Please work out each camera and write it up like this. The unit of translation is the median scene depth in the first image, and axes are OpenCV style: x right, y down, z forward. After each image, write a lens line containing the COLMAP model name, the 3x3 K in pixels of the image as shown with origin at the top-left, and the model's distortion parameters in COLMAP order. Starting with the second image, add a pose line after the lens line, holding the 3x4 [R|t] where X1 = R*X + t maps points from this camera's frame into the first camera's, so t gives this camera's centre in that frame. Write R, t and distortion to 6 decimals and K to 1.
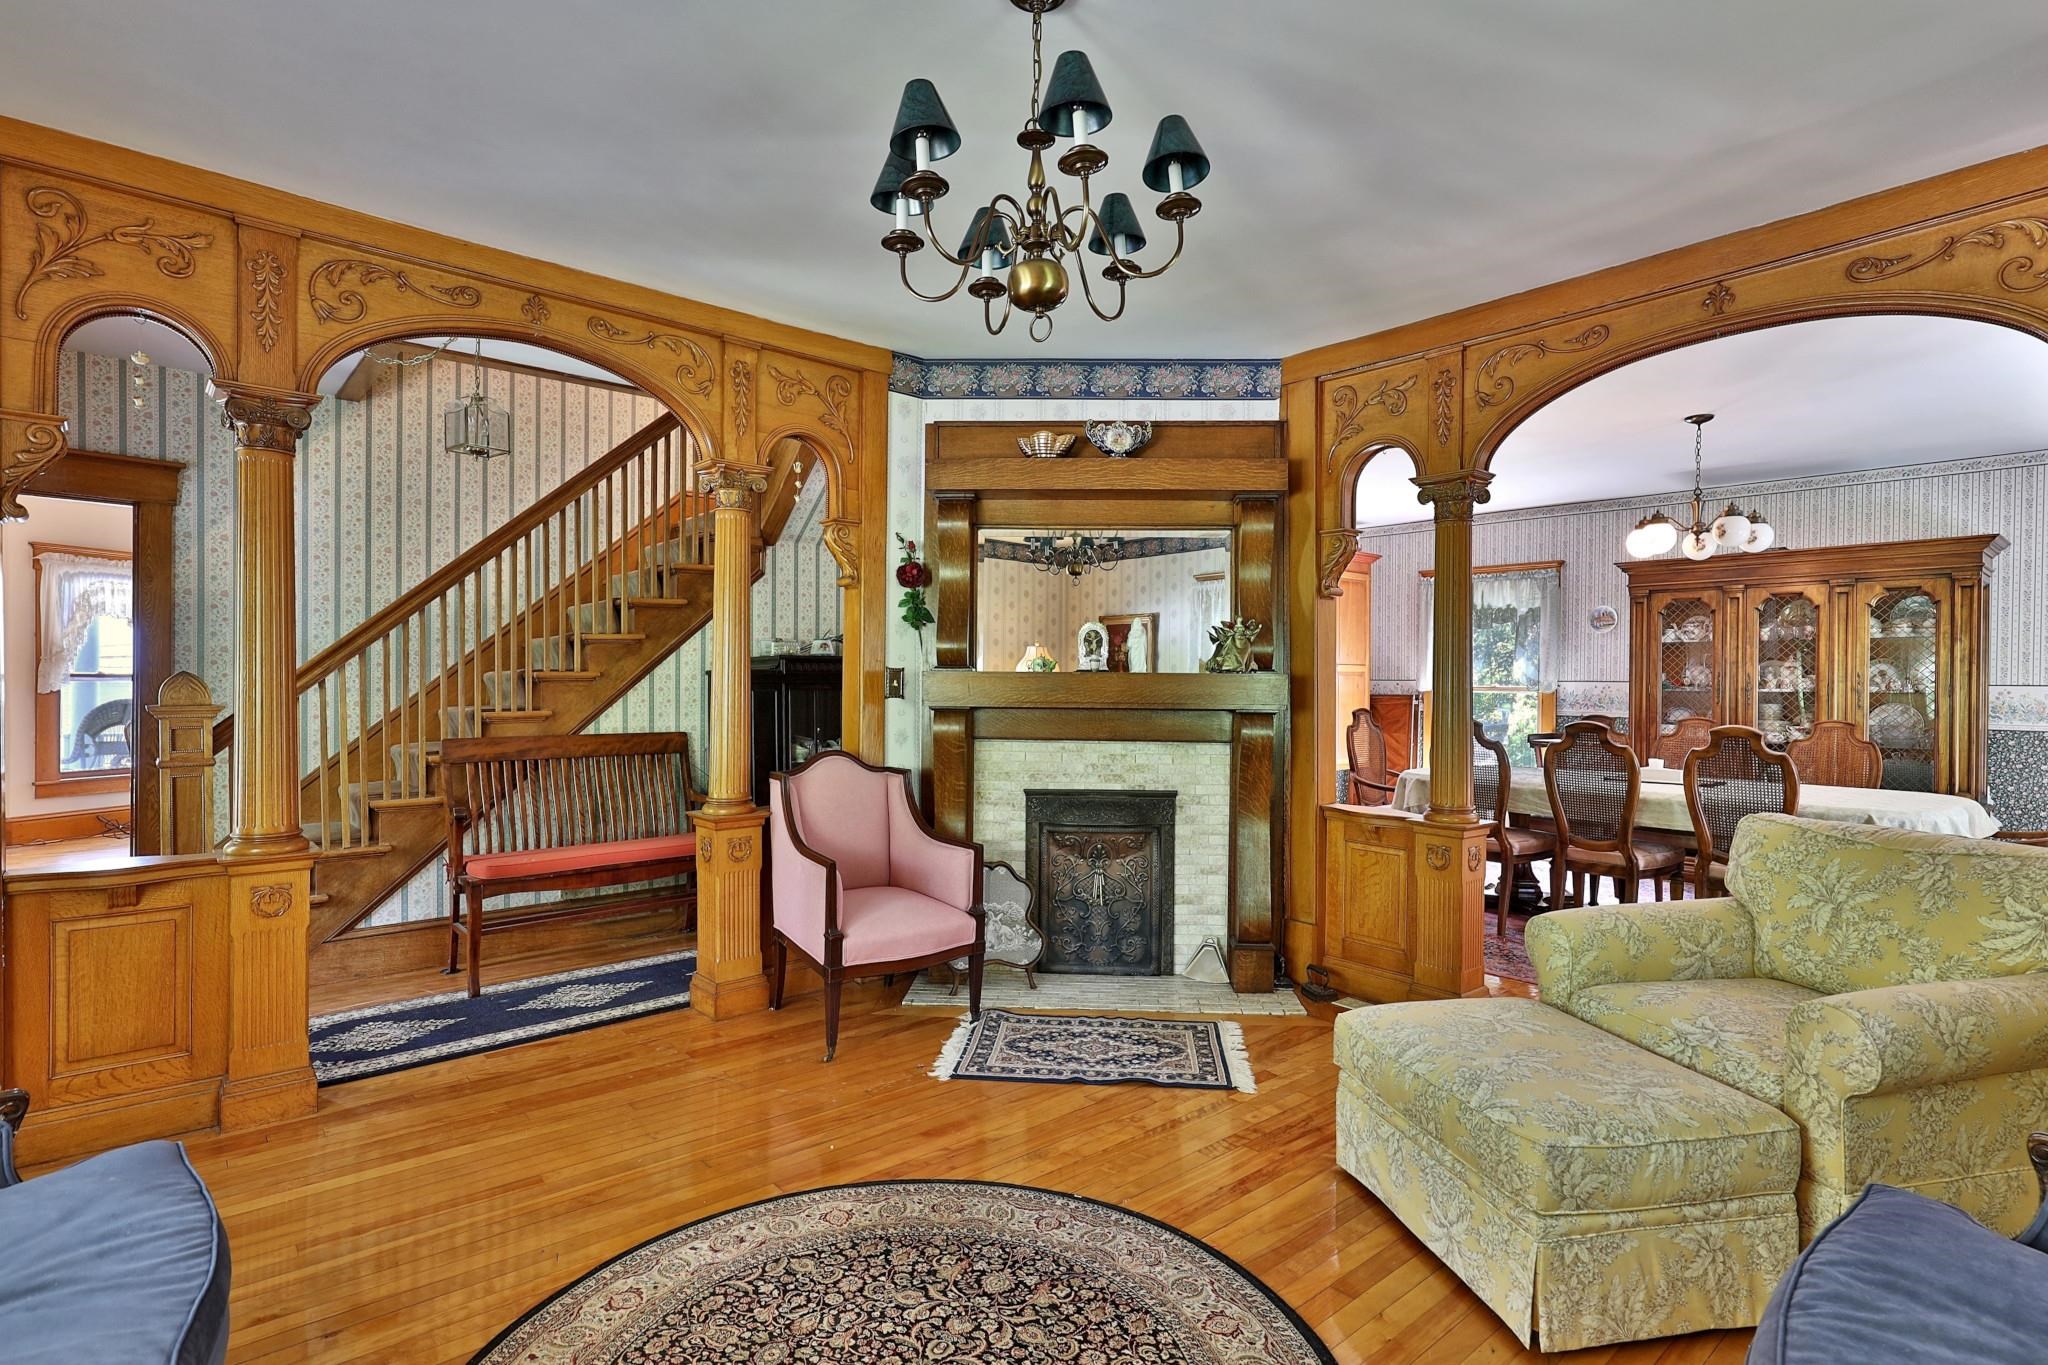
lens RADIAL K [[1001.7, 0, 1028.4], [0, 1001.7, 679.4], [0, 0, 1]] dist [0.004503, 0.001215]
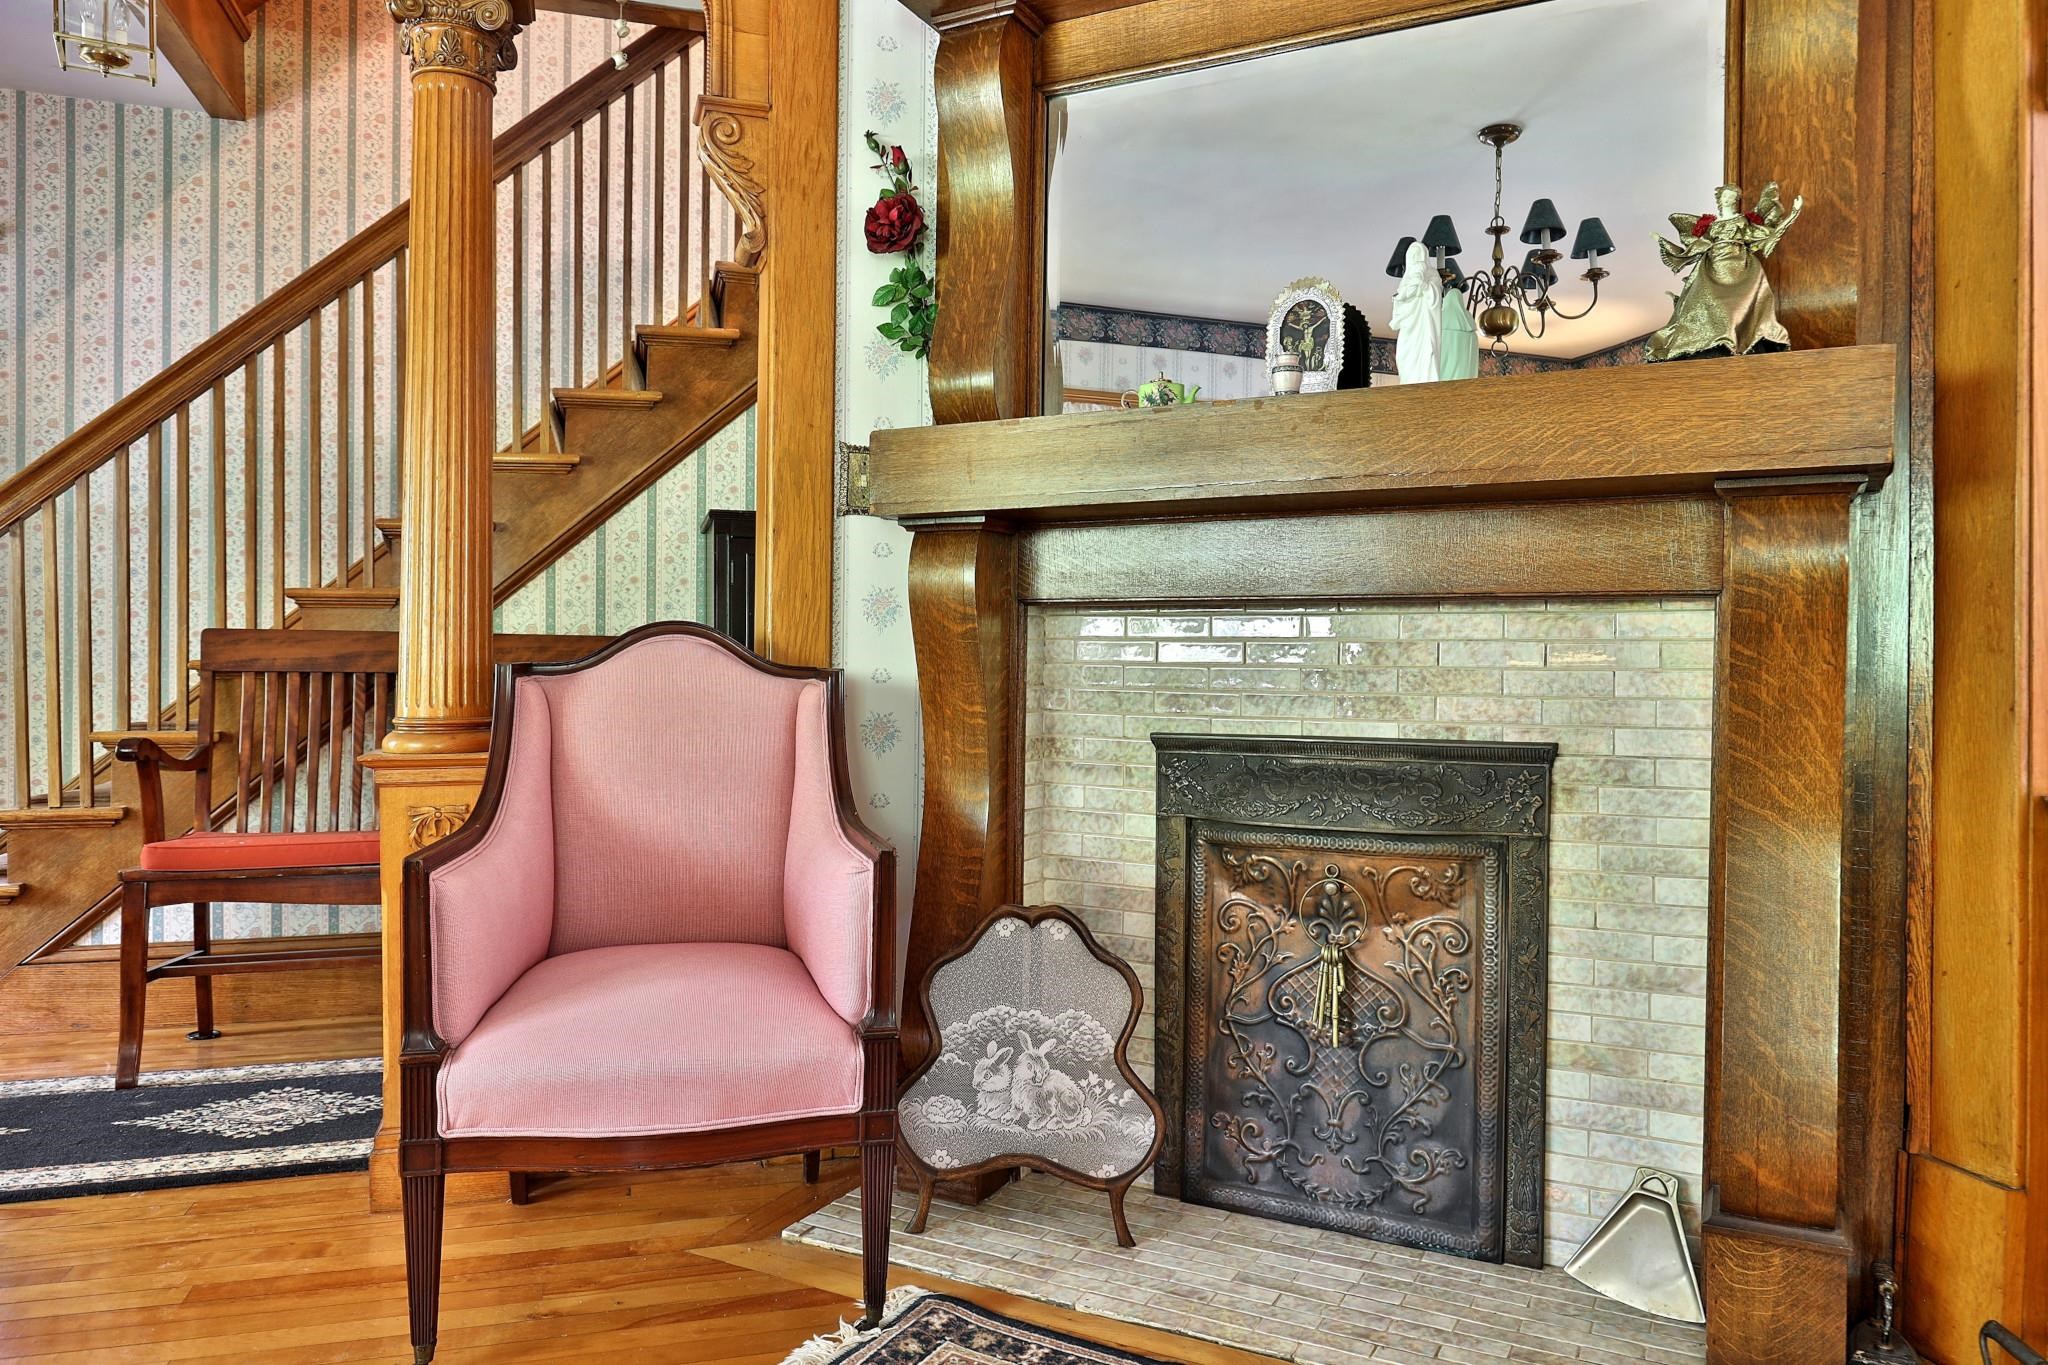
lens RADIAL K [[1407.1, 0, 1026.1], [0, 1407.1, 678.8], [0, 0, 1]] dist [0.007785, -0.002889]
pose [[0.911601, 0.003280, -0.411064, 0.181318], [-0.001713, 0.999990, 0.004182, 0.086455], [0.411073, -0.003108, 0.911597, 0.472724]]
